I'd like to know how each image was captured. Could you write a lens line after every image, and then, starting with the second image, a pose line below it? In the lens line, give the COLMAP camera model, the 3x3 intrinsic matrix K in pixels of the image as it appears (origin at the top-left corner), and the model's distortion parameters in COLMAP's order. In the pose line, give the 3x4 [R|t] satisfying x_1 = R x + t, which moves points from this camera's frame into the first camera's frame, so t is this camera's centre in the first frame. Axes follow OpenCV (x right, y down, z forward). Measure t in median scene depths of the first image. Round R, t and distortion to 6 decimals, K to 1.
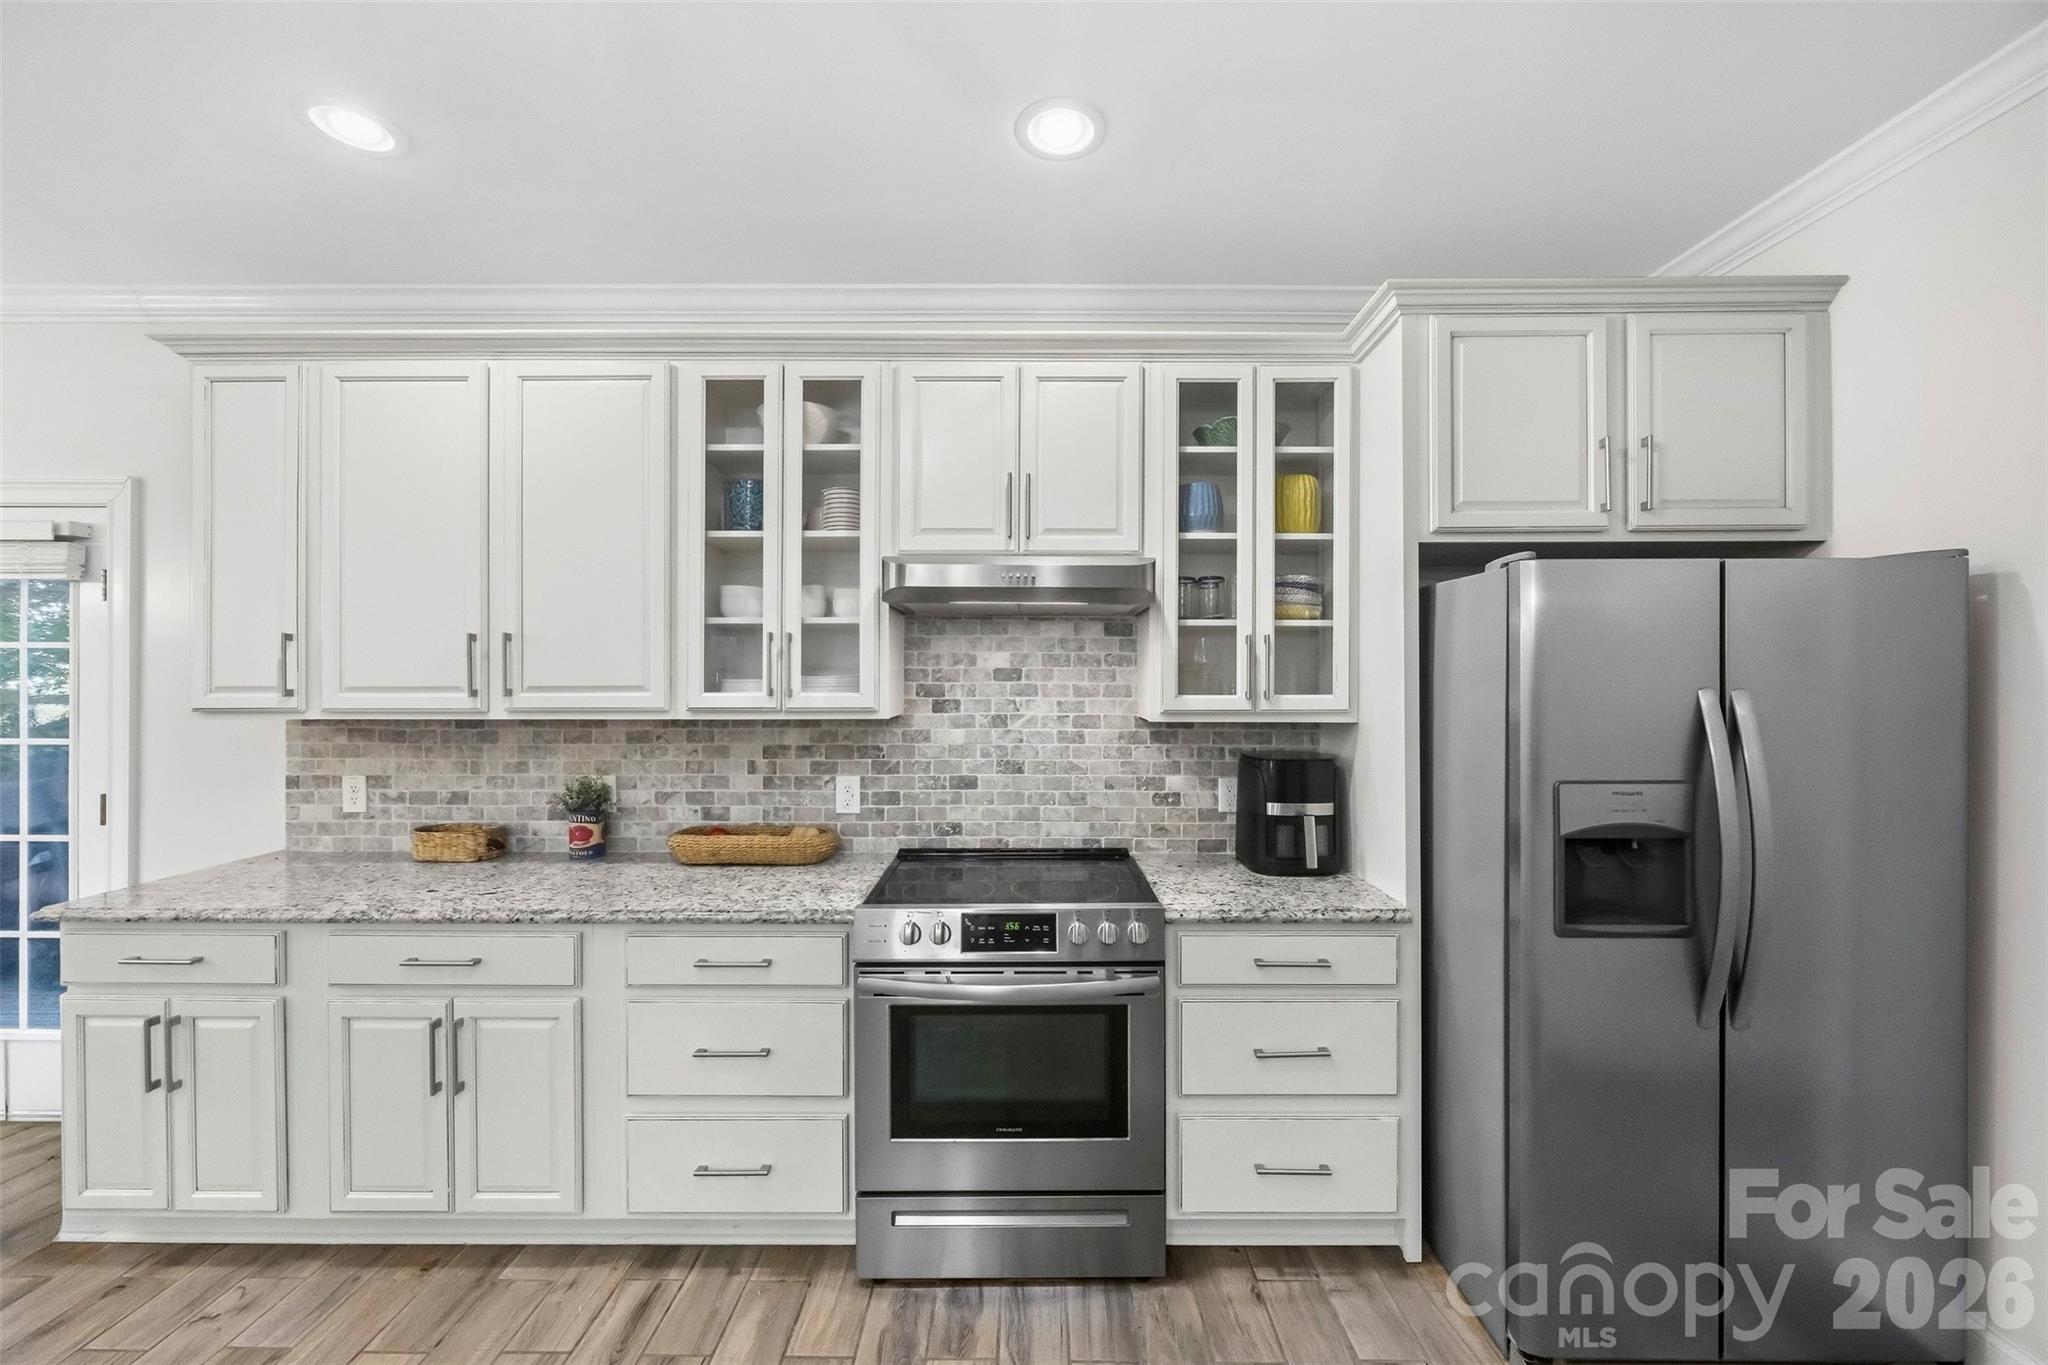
lens RADIAL K [[783.0, 0, 1027.9], [0, 783.0, 676.5], [0, 0, 1]] dist [-0.003747, -0.000052]
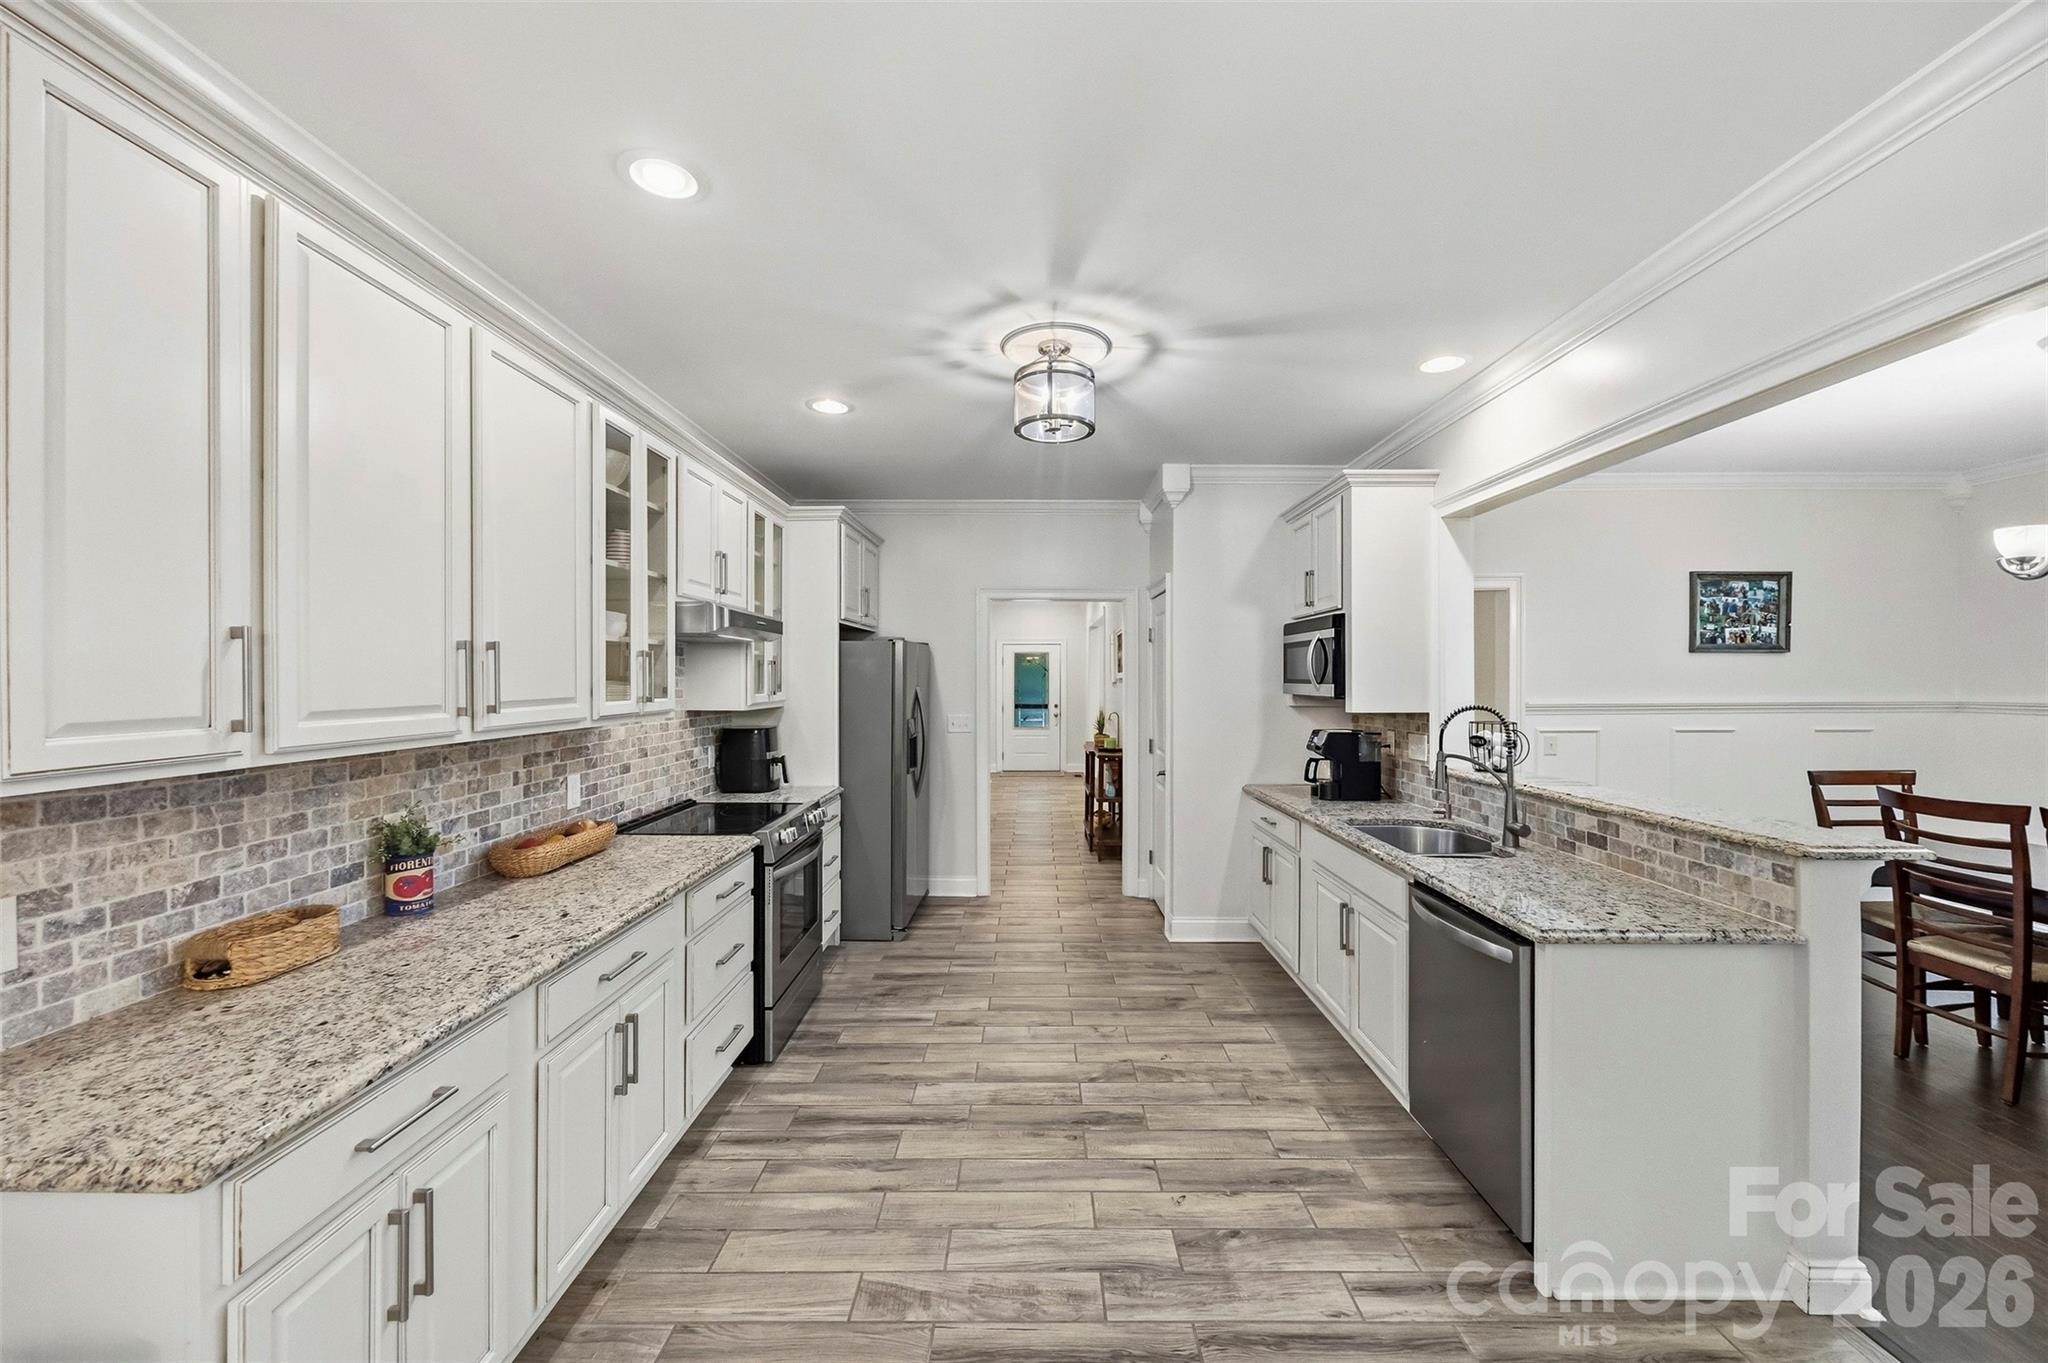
lens RADIAL K [[792.5, 0, 1028.7], [0, 792.5, 674.4], [0, 0, 1]] dist [-0.002982, 0.000008]
pose [[0.002600, 0.000646, 0.999996, -1.358073], [0.009551, 0.999954, -0.000671, -0.009921], [-0.999951, 0.009553, 0.002594, 0.341635]]
